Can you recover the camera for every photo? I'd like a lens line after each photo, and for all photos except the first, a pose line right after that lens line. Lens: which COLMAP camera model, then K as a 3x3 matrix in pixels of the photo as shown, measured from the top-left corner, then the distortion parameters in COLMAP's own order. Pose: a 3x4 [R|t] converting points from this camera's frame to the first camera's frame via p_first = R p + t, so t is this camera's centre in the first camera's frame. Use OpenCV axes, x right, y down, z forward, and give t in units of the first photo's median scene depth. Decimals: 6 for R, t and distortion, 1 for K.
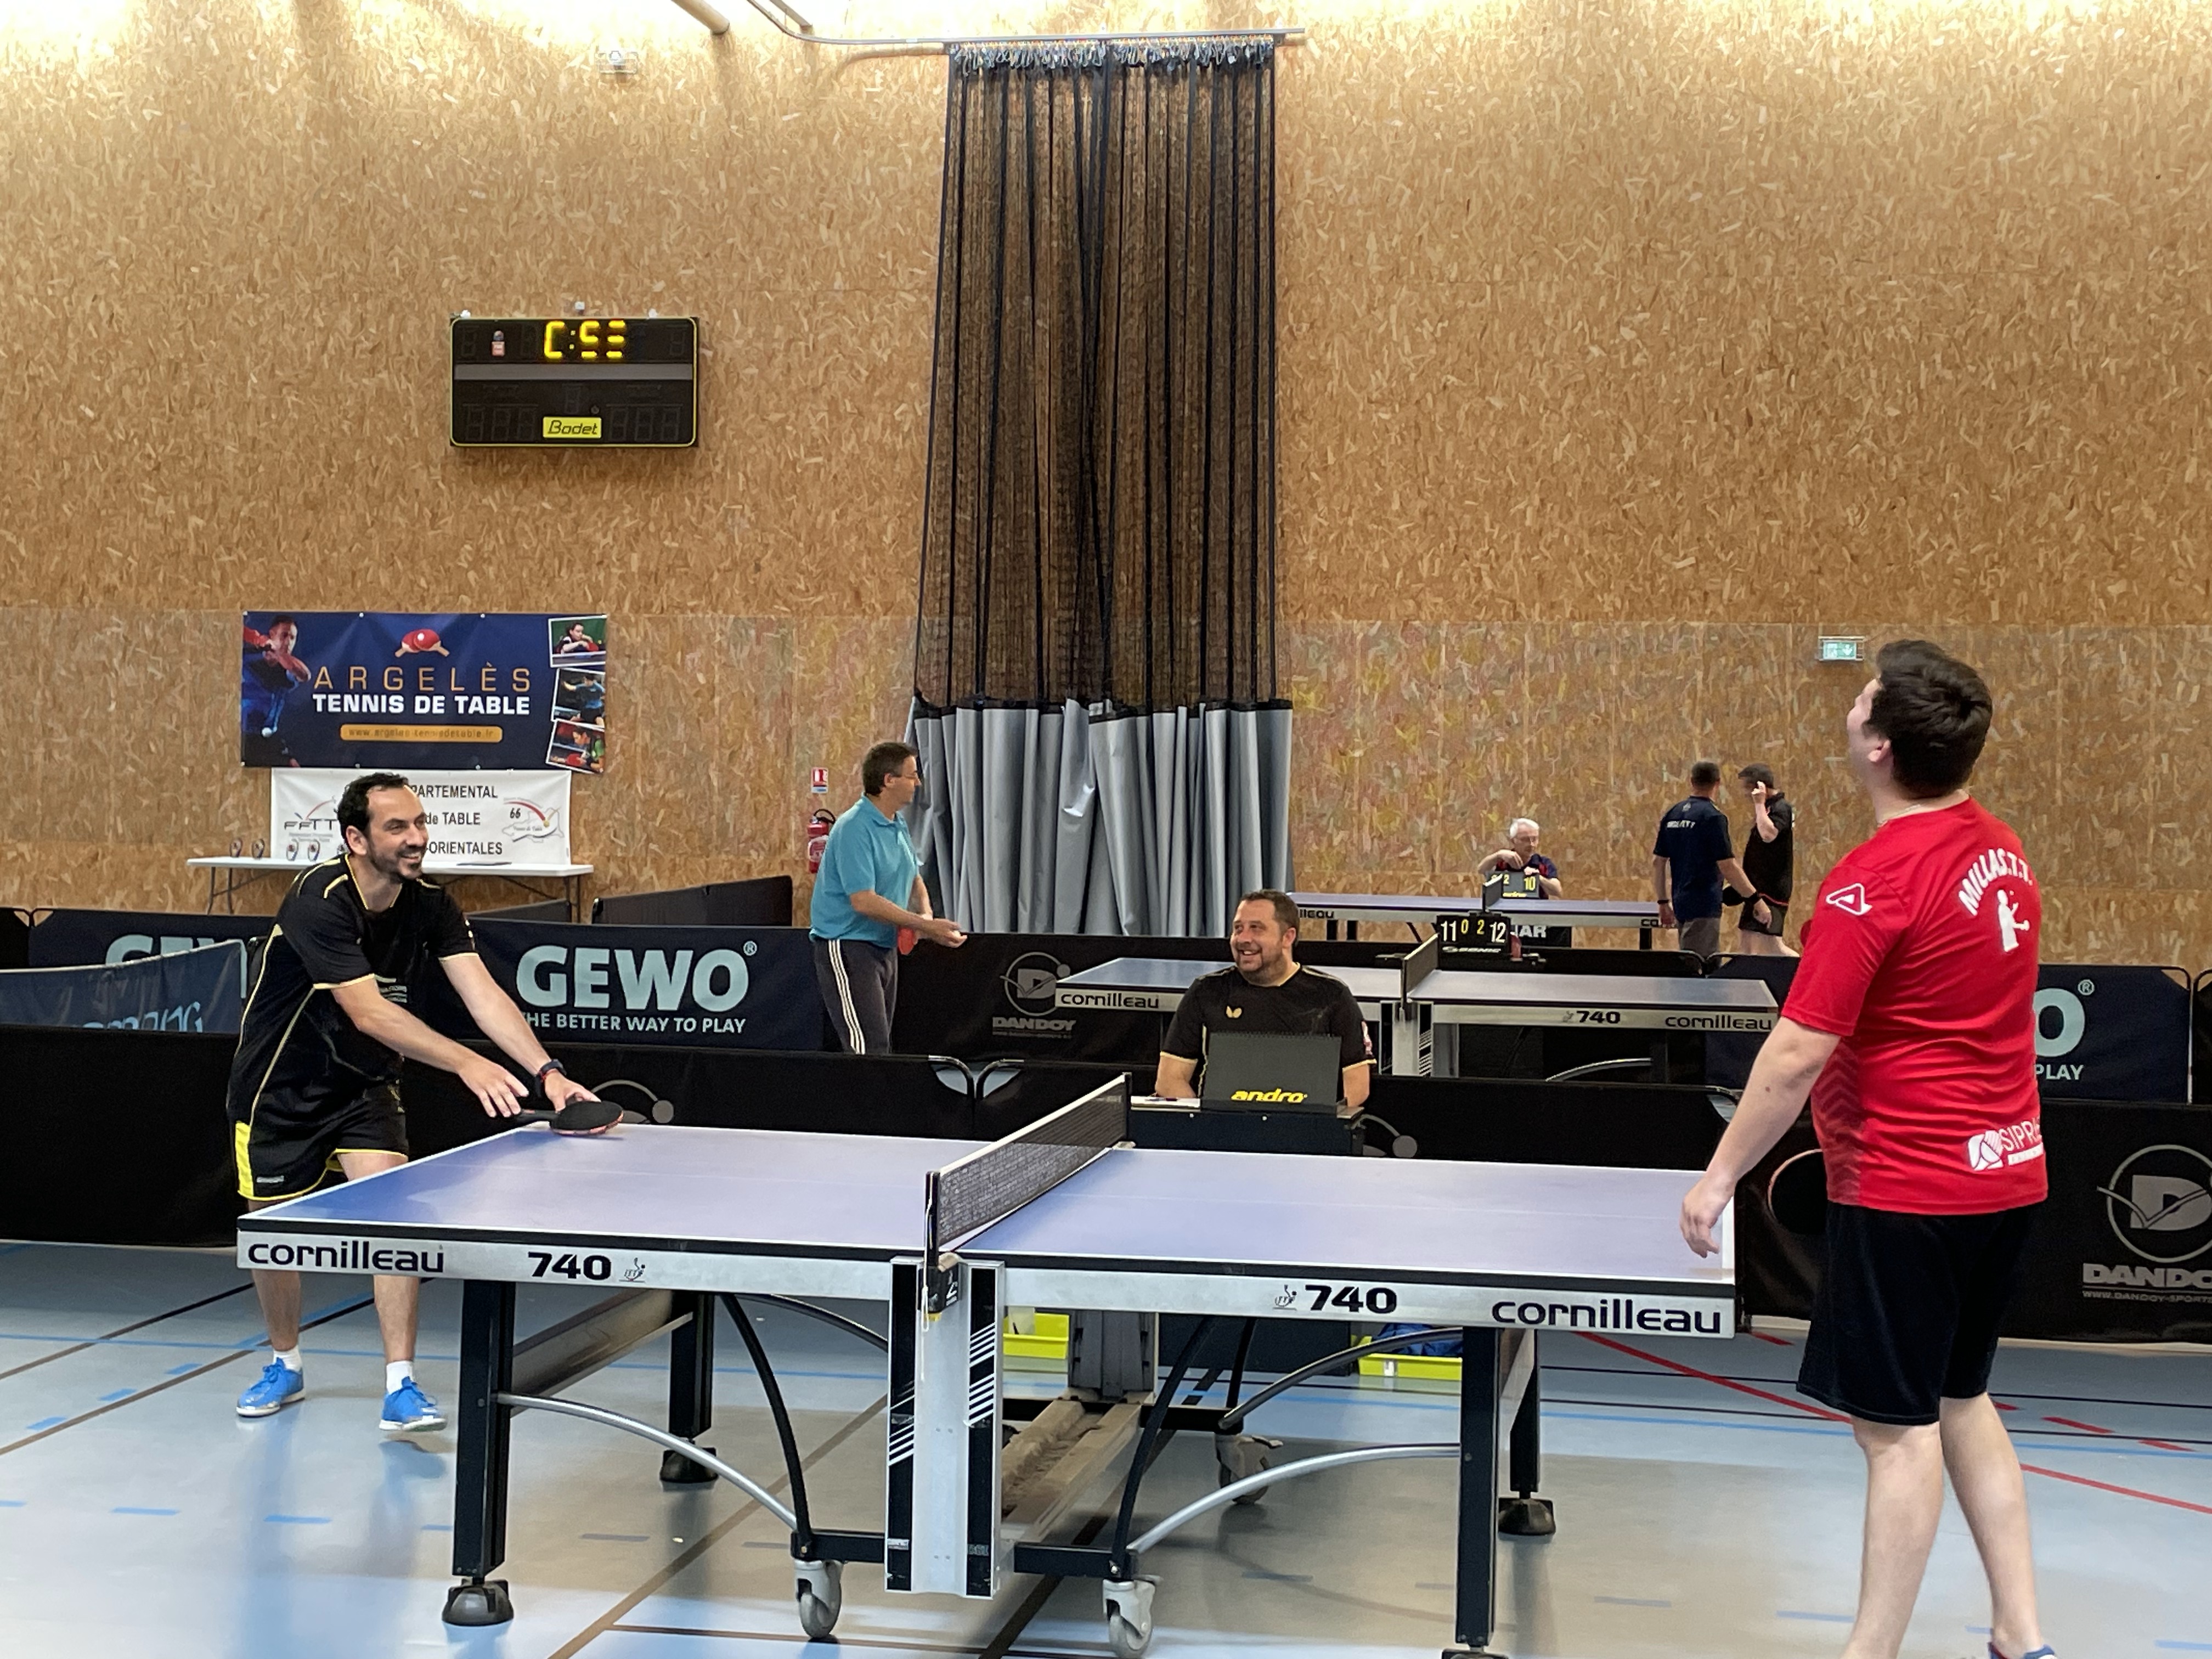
lens RADIAL K [[3150.3, 0, 1092.3], [0, 3150.3, 805.7], [0, 0, 1]] dist [0.147383, -0.353318]
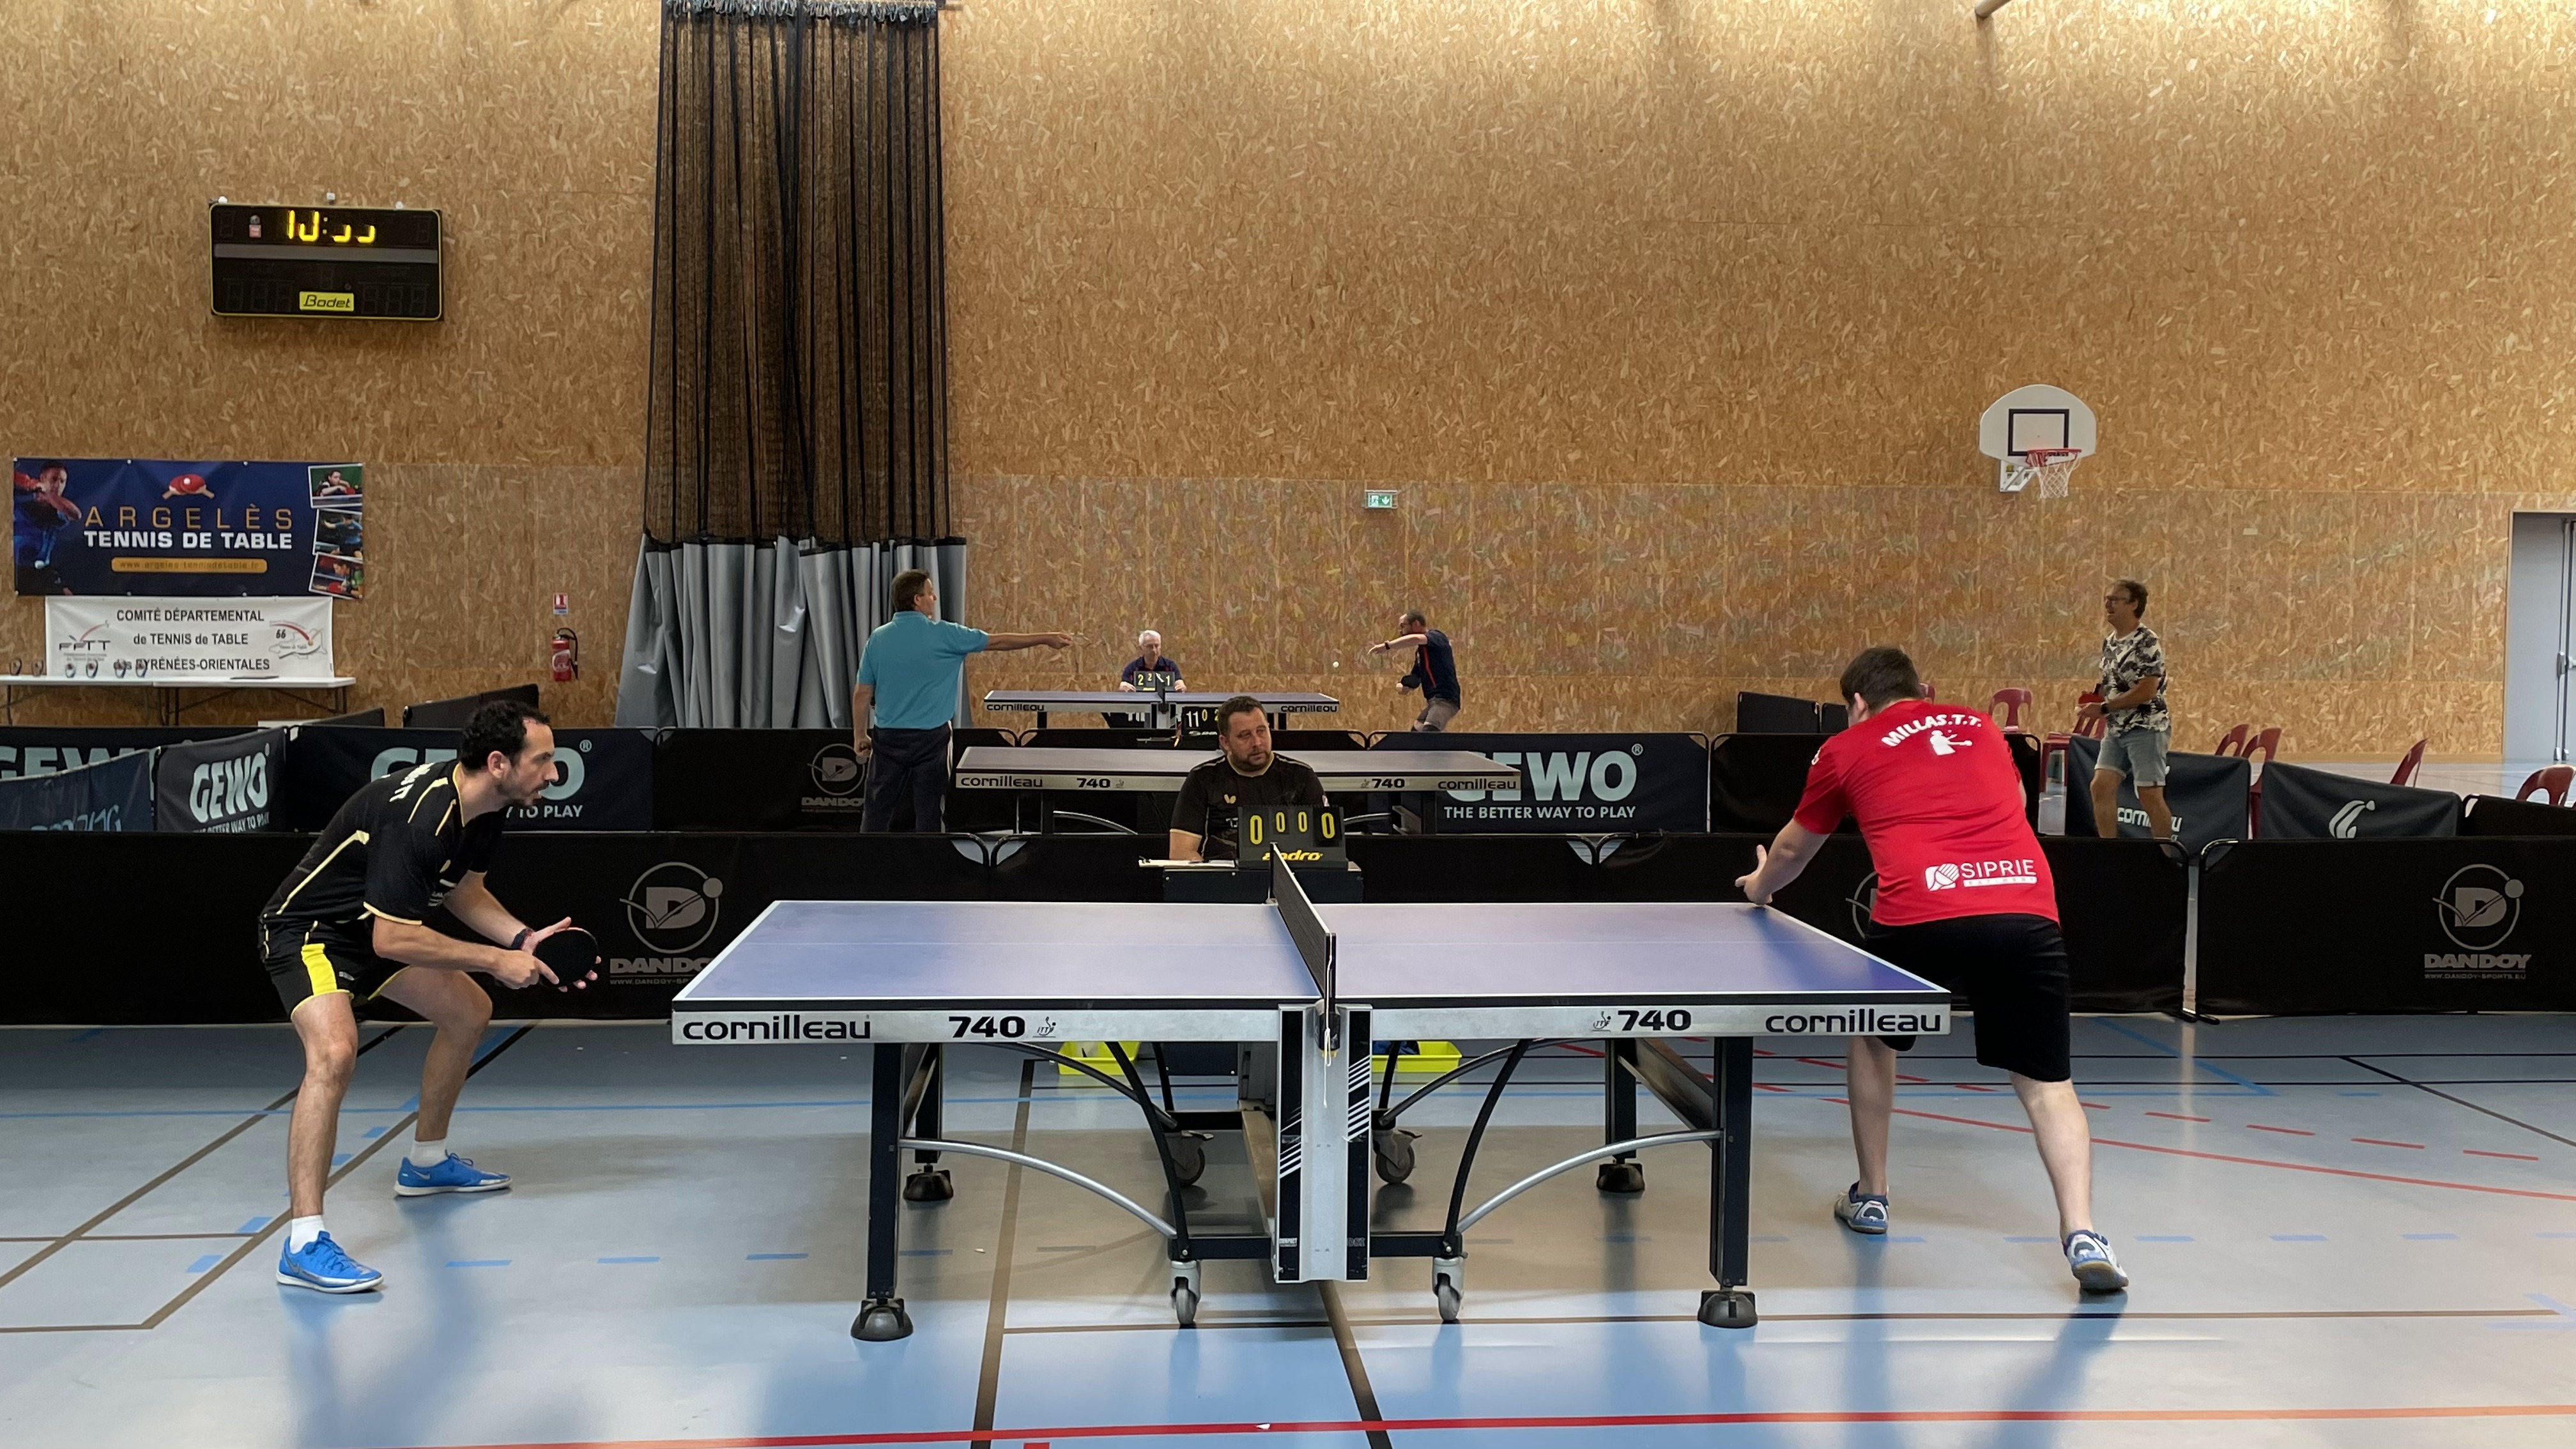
lens RADIAL K [[2416.7, 0, 1301.2], [0, 2416.7, 716.1], [0, 0, 1]] dist [0.120252, -0.201253]
pose [[0.961174, -0.020984, 0.275143, -0.074367], [0.010046, 0.999104, 0.041106, -0.000753], [-0.275759, -0.036746, 0.960524, 0.032201]]
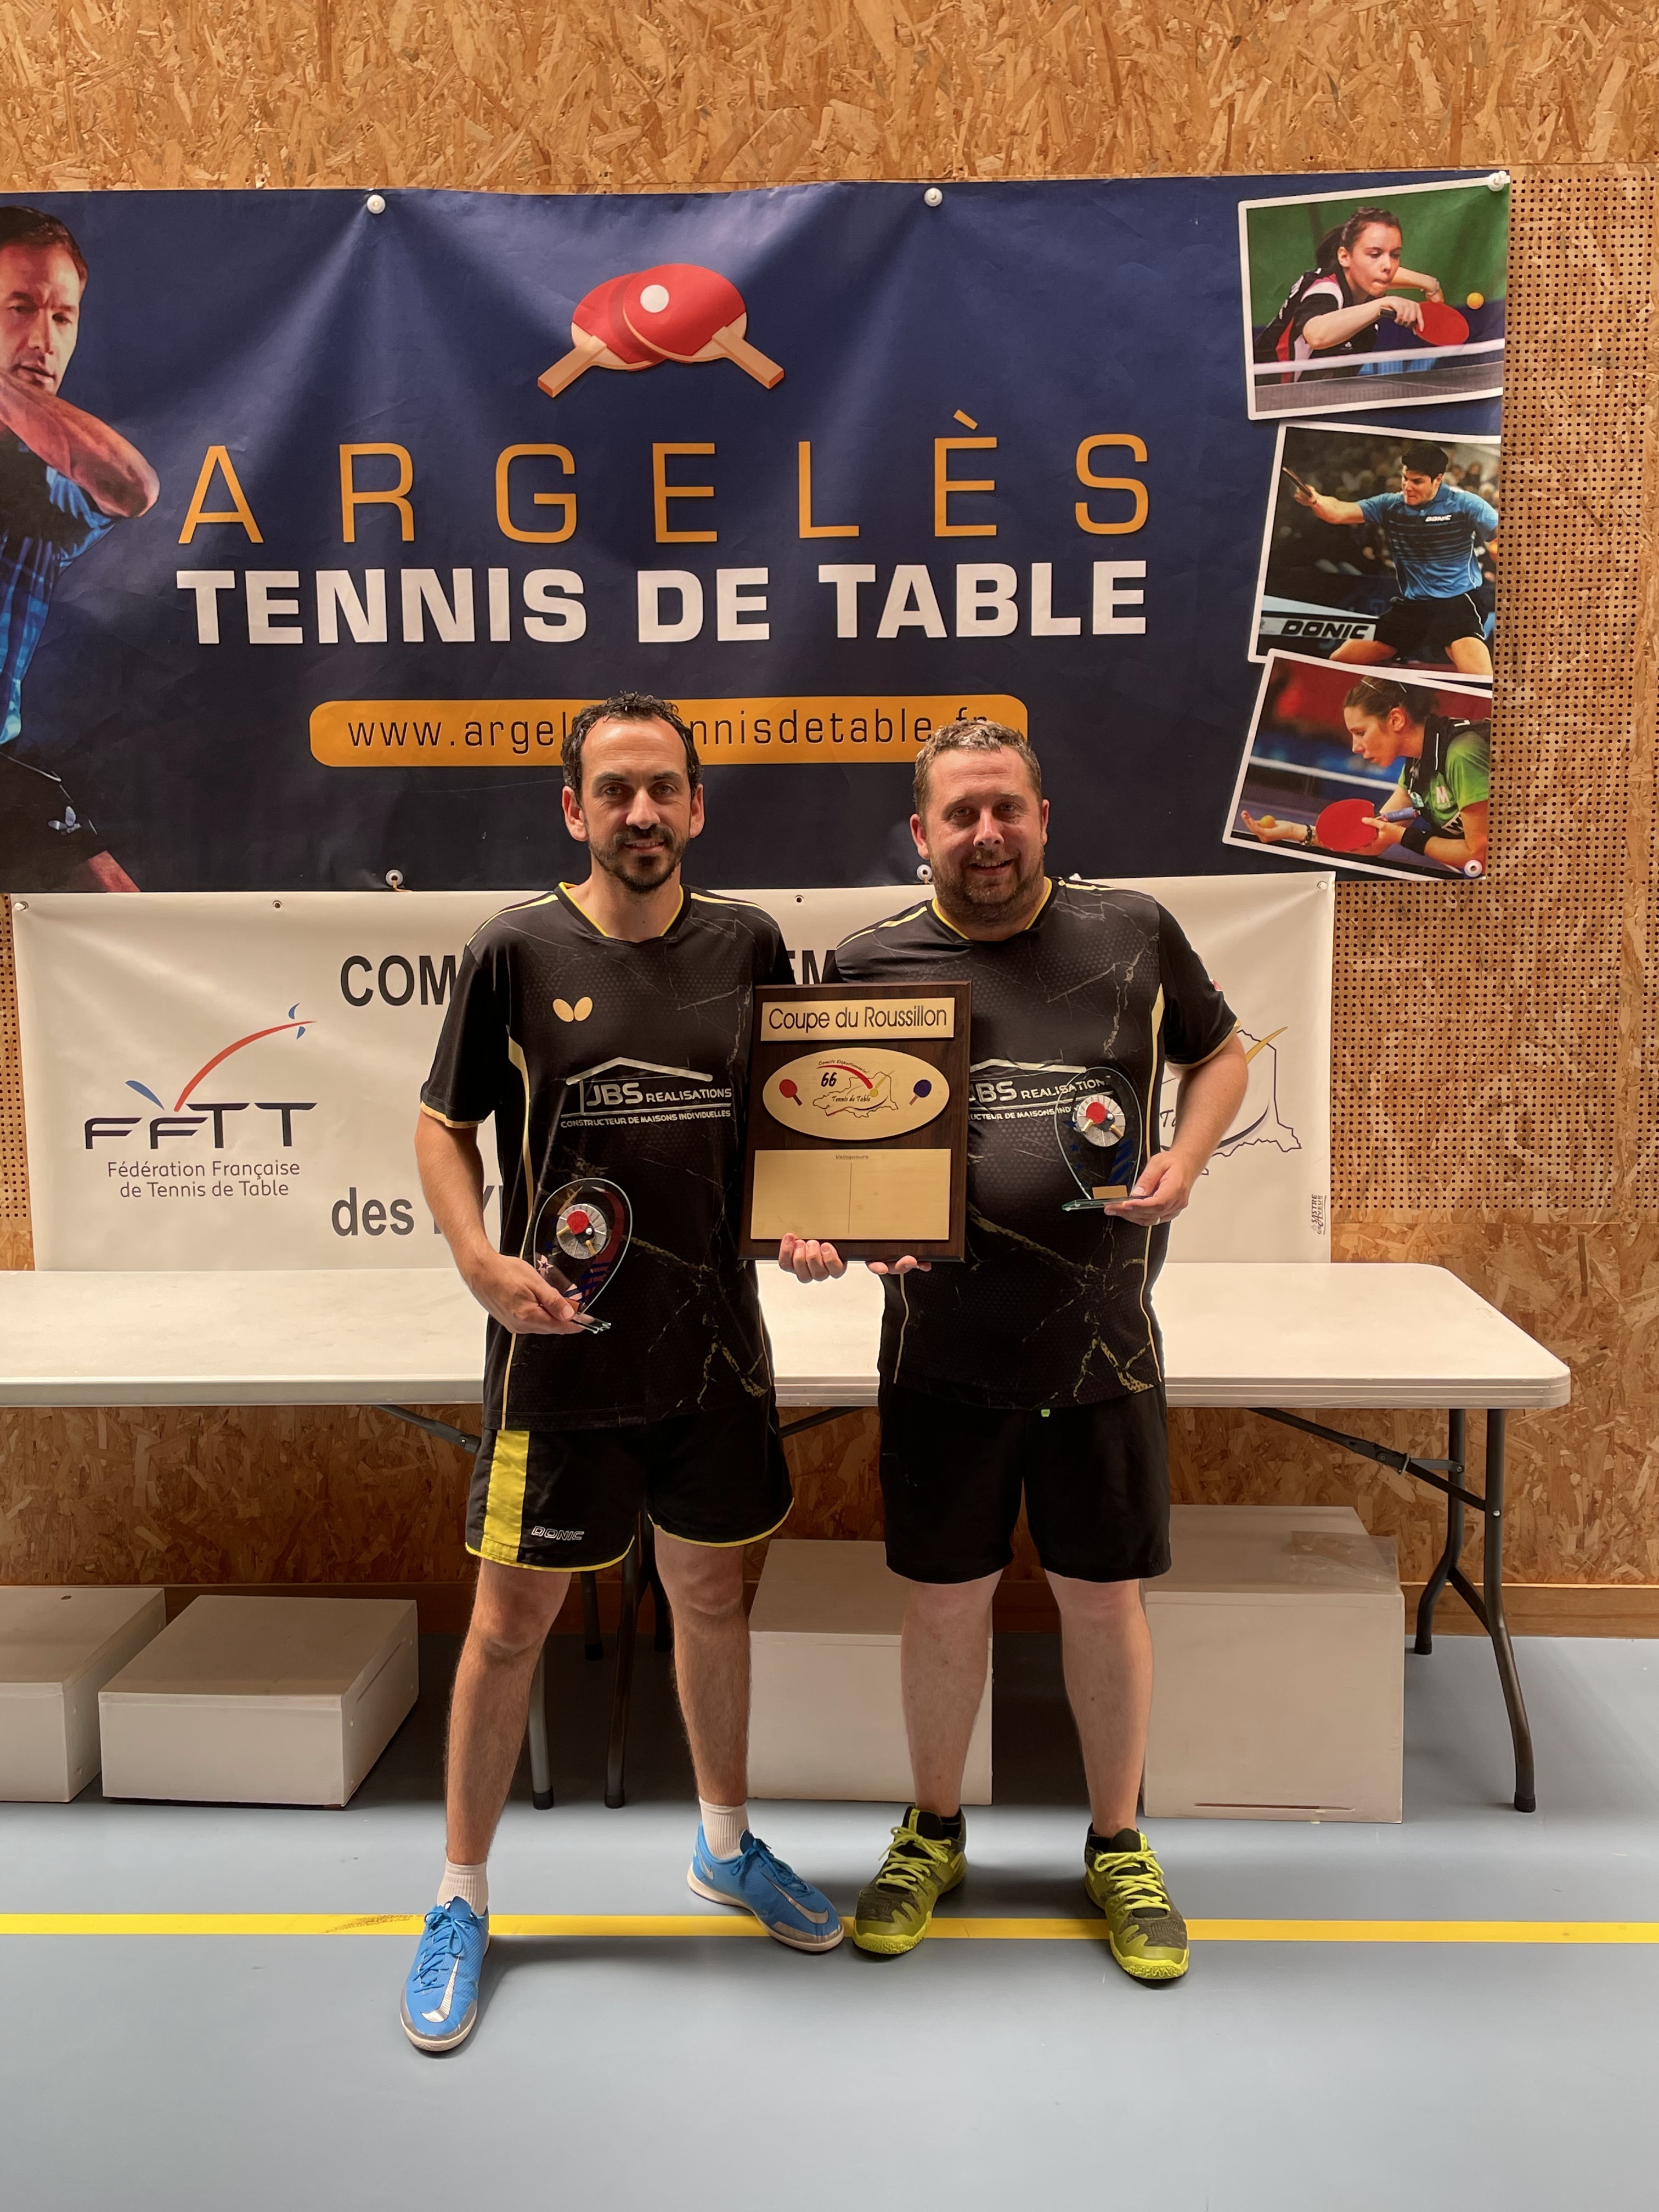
lens RADIAL K [[1920.9, 0, 858.4], [0, 1920.9, 1077.2], [0, 0, 1]] dist [0.093990, -0.122104]
pose [[0.986550, -0.043346, 0.157606, -0.234205], [0.027545, 0.994495, 0.101097, -0.011941], [-0.161120, -0.095396, 0.982313, 0.902978]]
